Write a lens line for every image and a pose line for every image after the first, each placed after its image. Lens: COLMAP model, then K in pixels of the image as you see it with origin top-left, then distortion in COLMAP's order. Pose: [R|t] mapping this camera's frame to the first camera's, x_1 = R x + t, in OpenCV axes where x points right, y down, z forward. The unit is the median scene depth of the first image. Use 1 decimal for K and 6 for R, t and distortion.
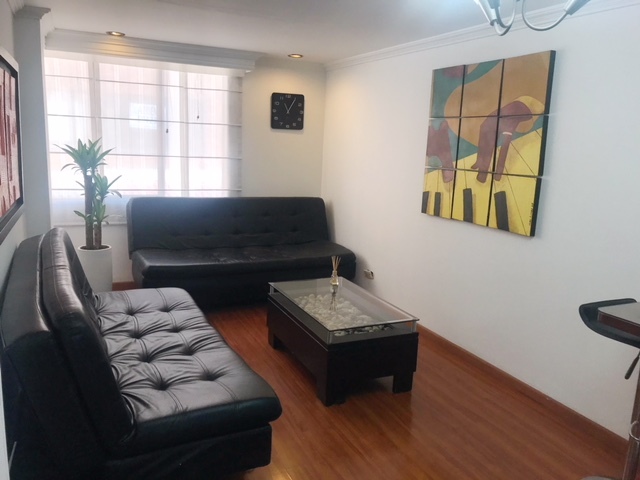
lens RADIAL K [[519.7, 0, 320.0], [0, 519.7, 240.0], [0, 0, 1]] dist [0.058339, -0.090776]
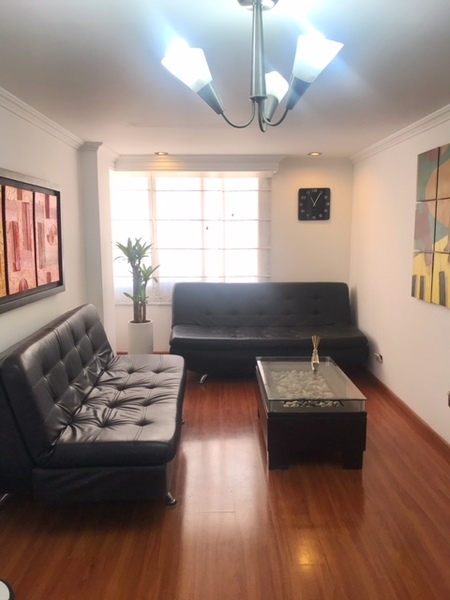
lens RADIAL K [[487.2, 0, 225.0], [0, 487.2, 300.0], [0, 0, 1]] dist [0.058339, -0.090776]
pose [[0.913014, 0.012553, -0.407735, 0.240188], [-0.034500, 0.998321, -0.046520, 0.009692], [0.406466, 0.056540, 0.911915, 0.002484]]
